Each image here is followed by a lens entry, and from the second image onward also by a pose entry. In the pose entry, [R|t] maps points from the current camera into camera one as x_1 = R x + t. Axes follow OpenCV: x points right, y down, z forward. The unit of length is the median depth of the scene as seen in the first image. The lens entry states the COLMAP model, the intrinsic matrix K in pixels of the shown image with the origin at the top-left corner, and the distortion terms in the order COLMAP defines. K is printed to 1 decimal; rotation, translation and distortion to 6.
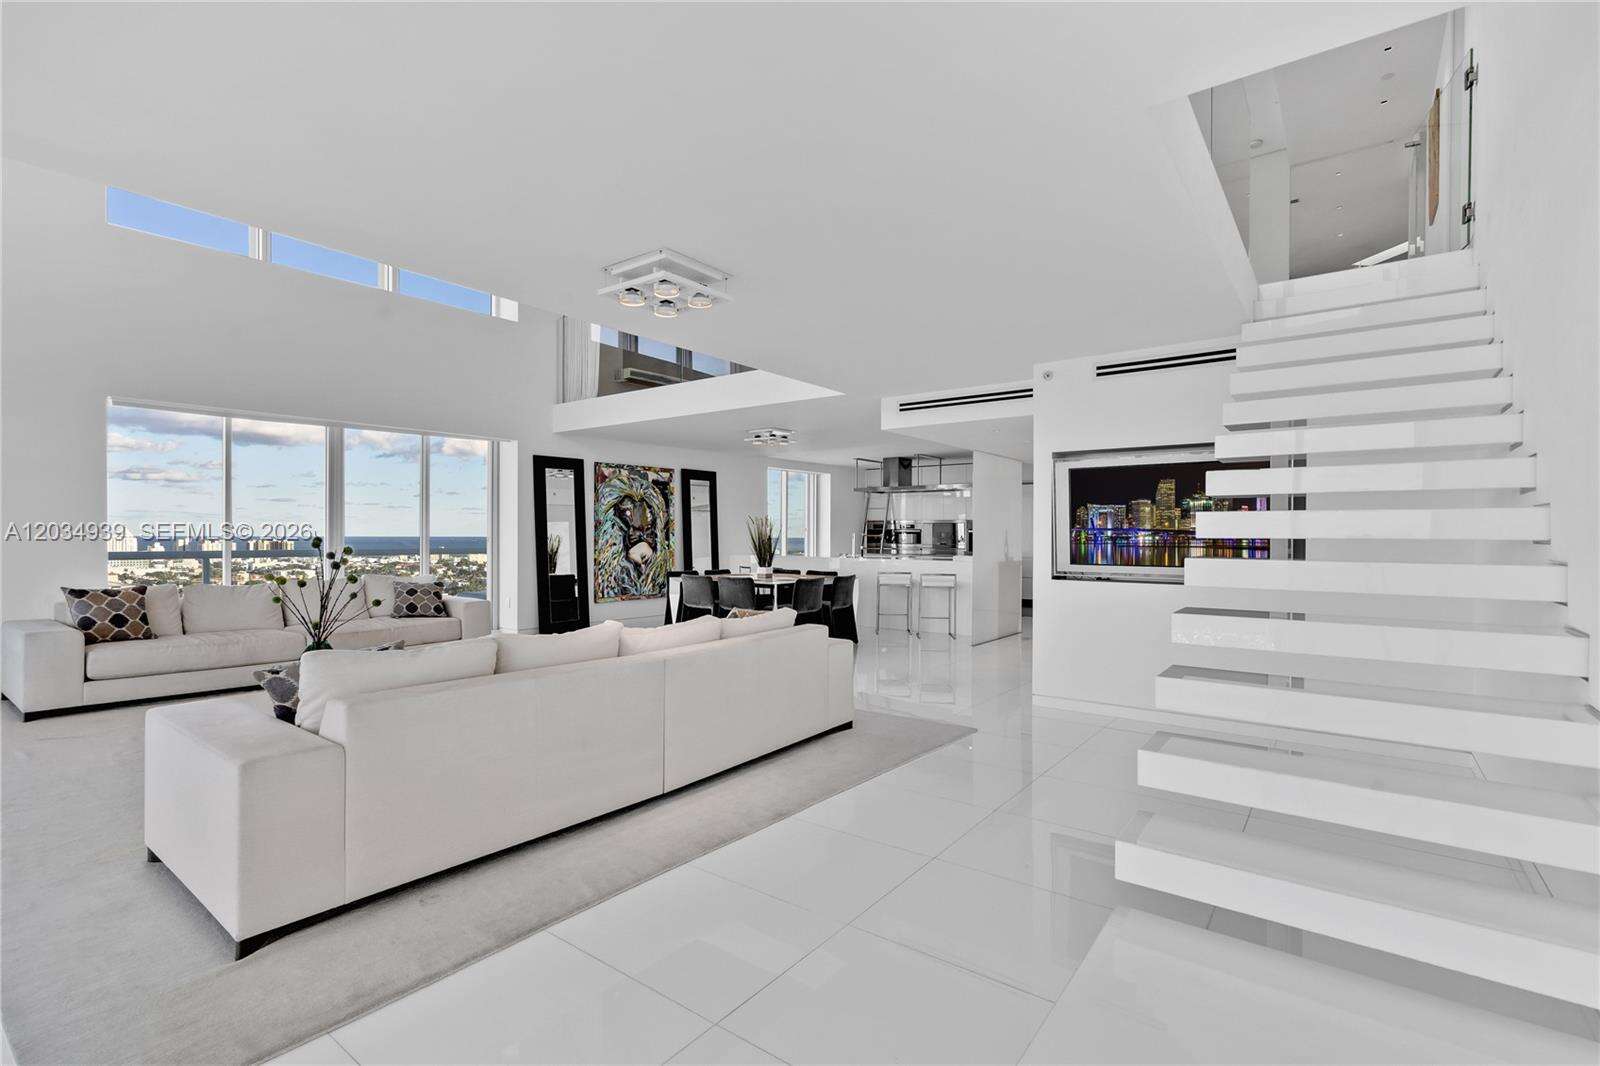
lens RADIAL K [[740.0, 0, 789.5], [0, 740.0, 555.7], [0, 0, 1]] dist [0.000900, -0.000362]
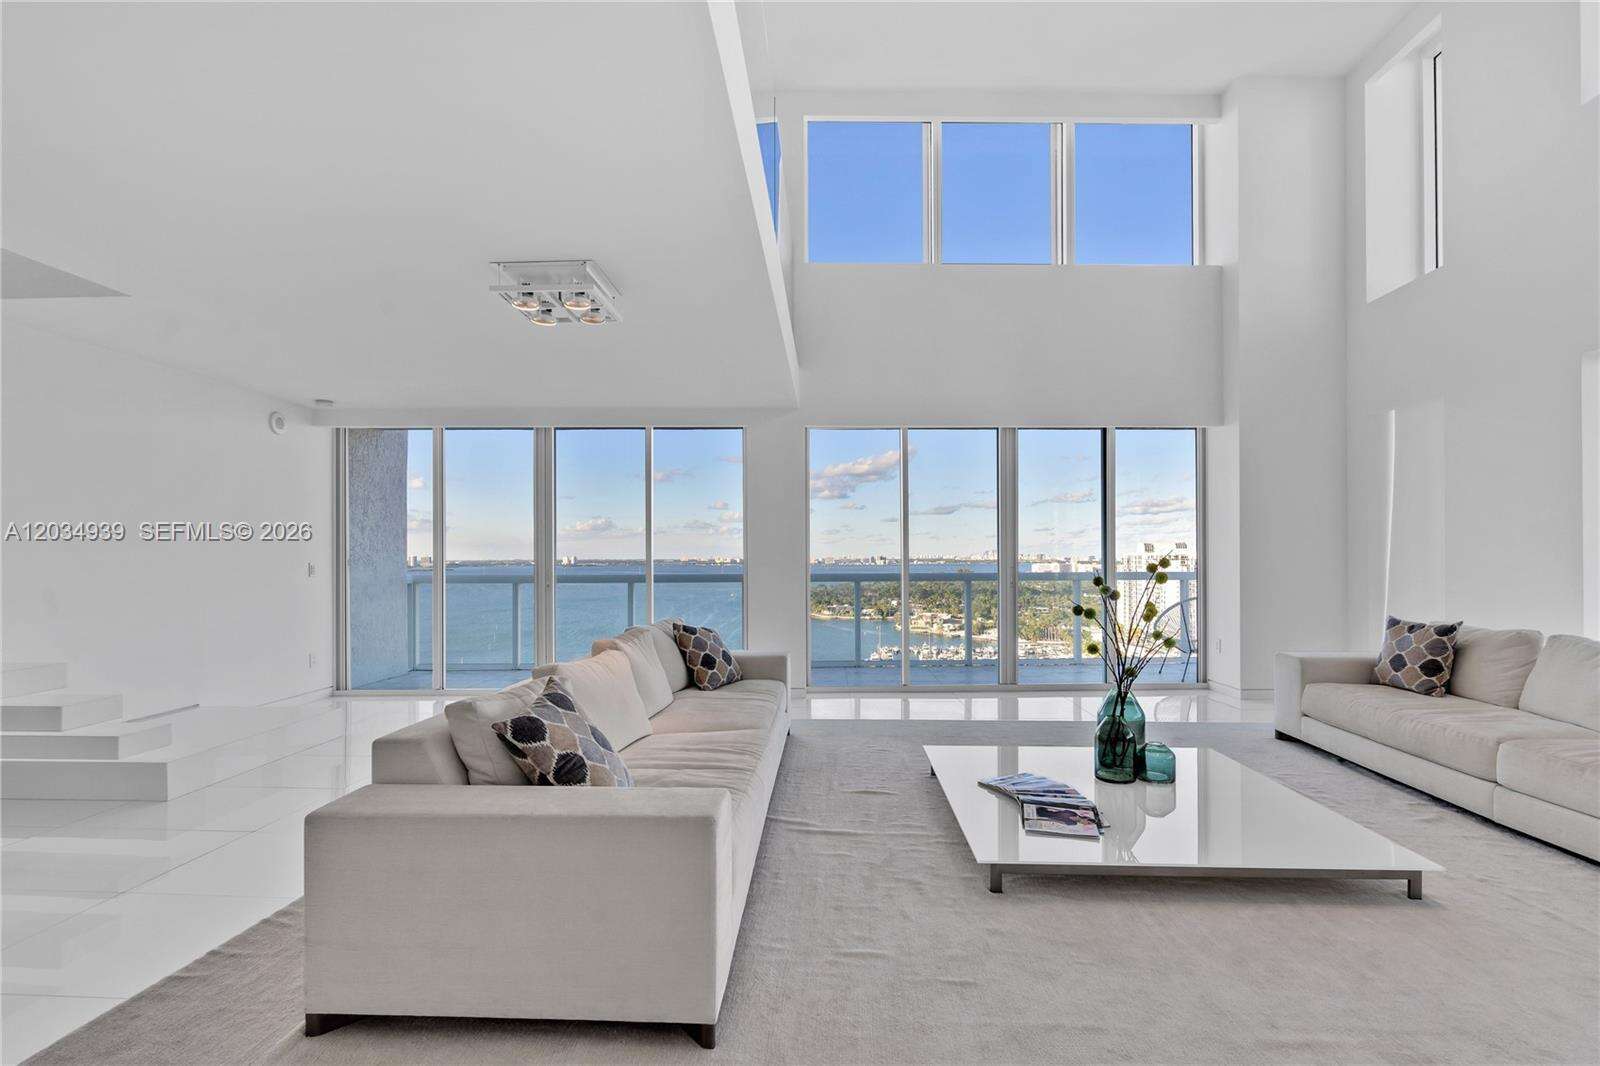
lens RADIAL K [[740.0, 0, 789.5], [0, 740.0, 555.7], [0, 0, 1]] dist [0.000900, -0.000362]
pose [[-0.821637, -0.000632, -0.570011, 0.046296], [-0.014850, 0.999684, 0.020296, -0.018496], [0.569818, 0.025140, -0.821386, 0.702740]]
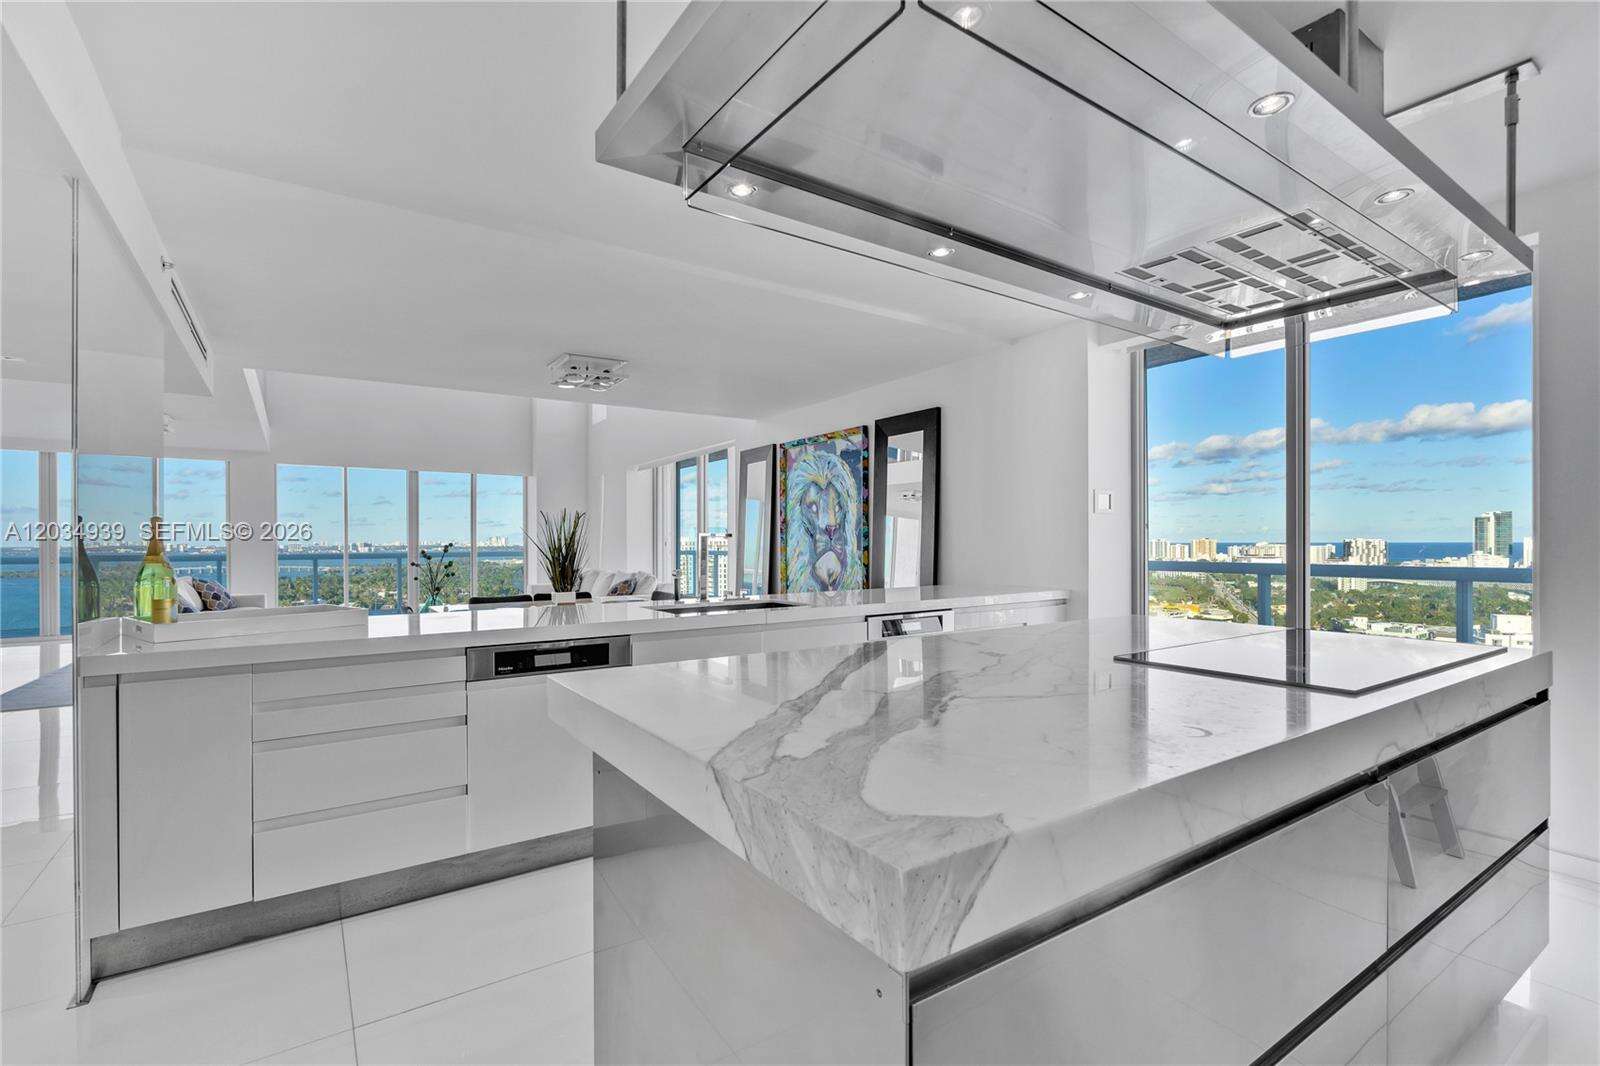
lens RADIAL K [[734.9, 0, 783.5], [0, 734.9, 541.2], [0, 0, 1]] dist [0.000946, 0.000420]
pose [[-0.318403, -0.002299, -0.947953, 0.432835], [-0.024952, 0.999671, 0.005957, -0.031014], [0.947627, 0.025550, -0.318355, 1.205410]]
